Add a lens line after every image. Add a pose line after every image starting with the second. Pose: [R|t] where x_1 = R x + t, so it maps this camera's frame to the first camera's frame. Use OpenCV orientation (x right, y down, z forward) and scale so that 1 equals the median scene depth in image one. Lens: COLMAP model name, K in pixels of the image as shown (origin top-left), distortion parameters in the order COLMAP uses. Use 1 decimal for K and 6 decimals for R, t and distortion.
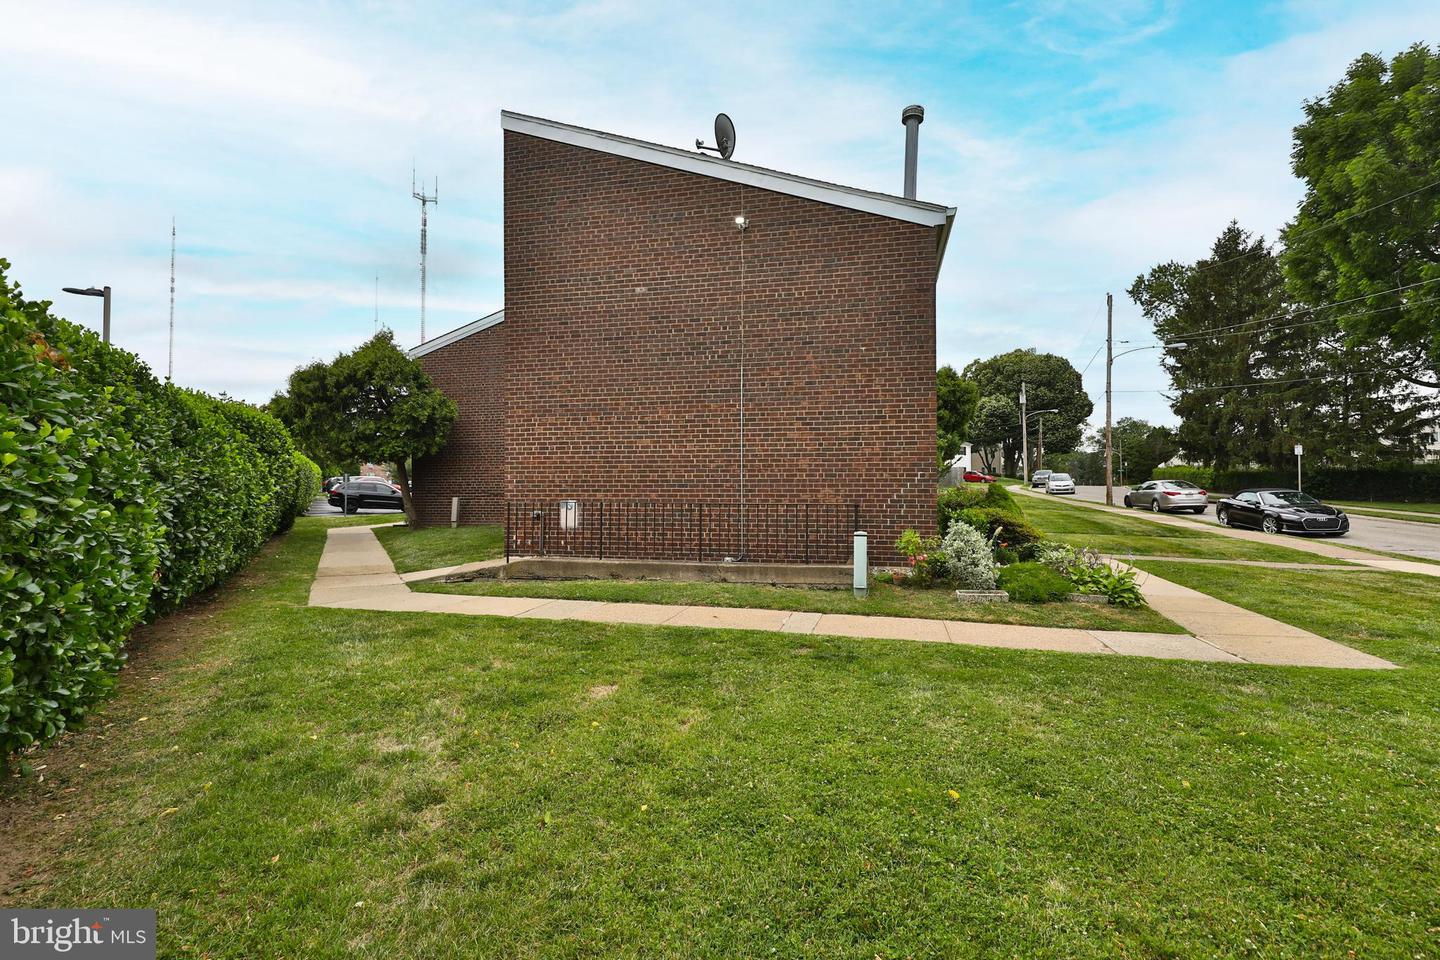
lens RADIAL K [[631.3, 0, 720.0], [0, 631.3, 480.0], [0, 0, 1]] dist [0.015545, -0.009524]
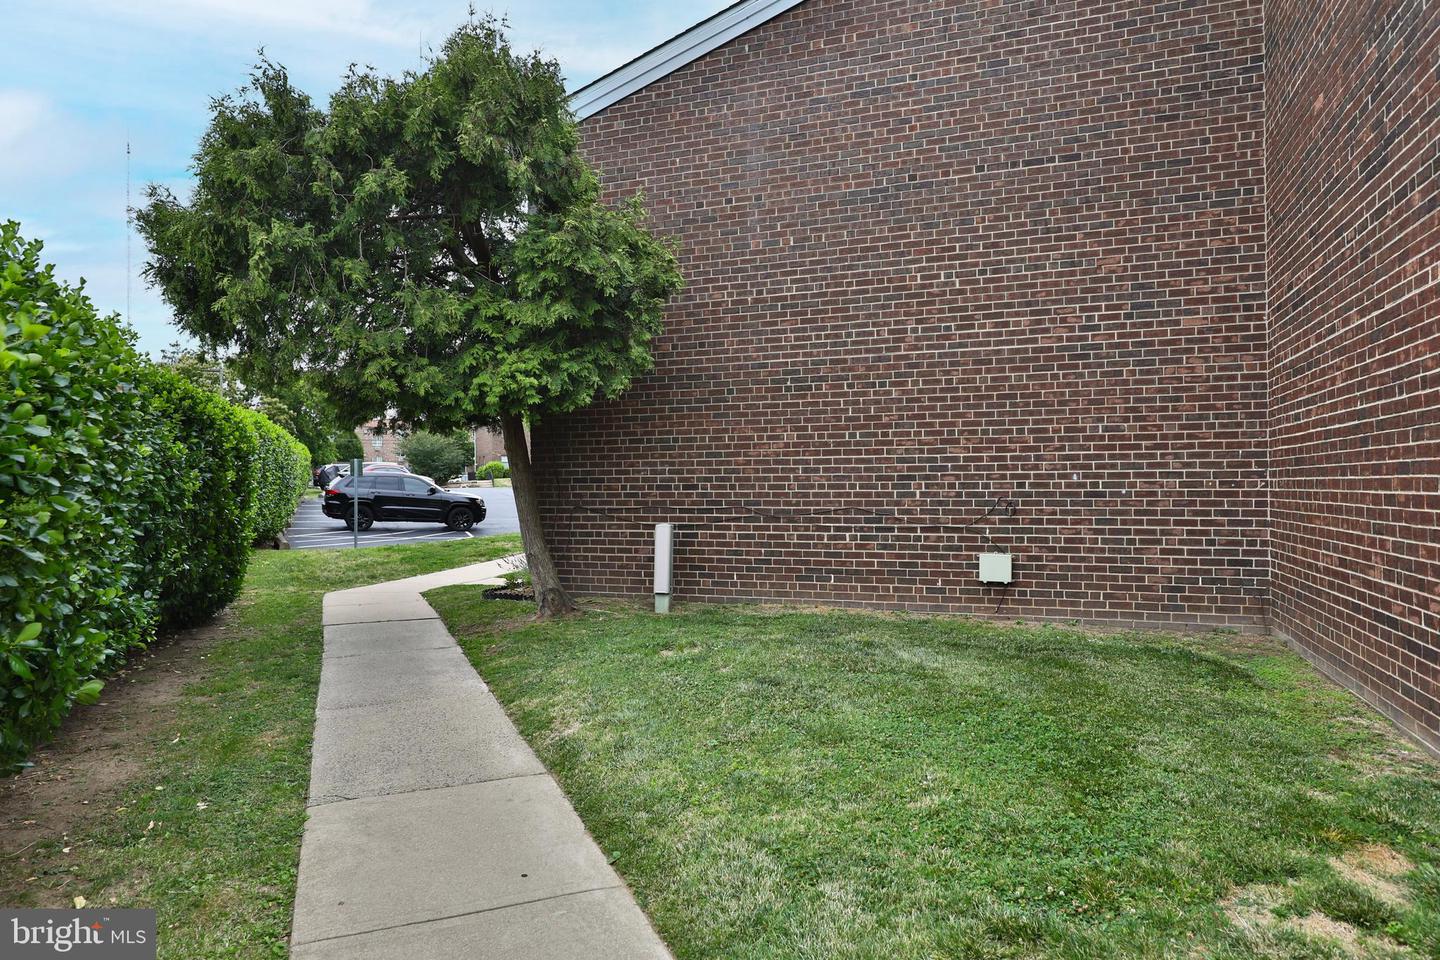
lens RADIAL K [[902.0, 0, 720.0], [0, 902.0, 480.0], [0, 0, 1]] dist [0.054088, 0.000203]
pose [[0.990085, -0.004815, -0.140390, -0.310838], [0.007320, 0.999823, 0.017331, -0.004926], [0.140281, -0.018187, 0.989945, 0.500740]]
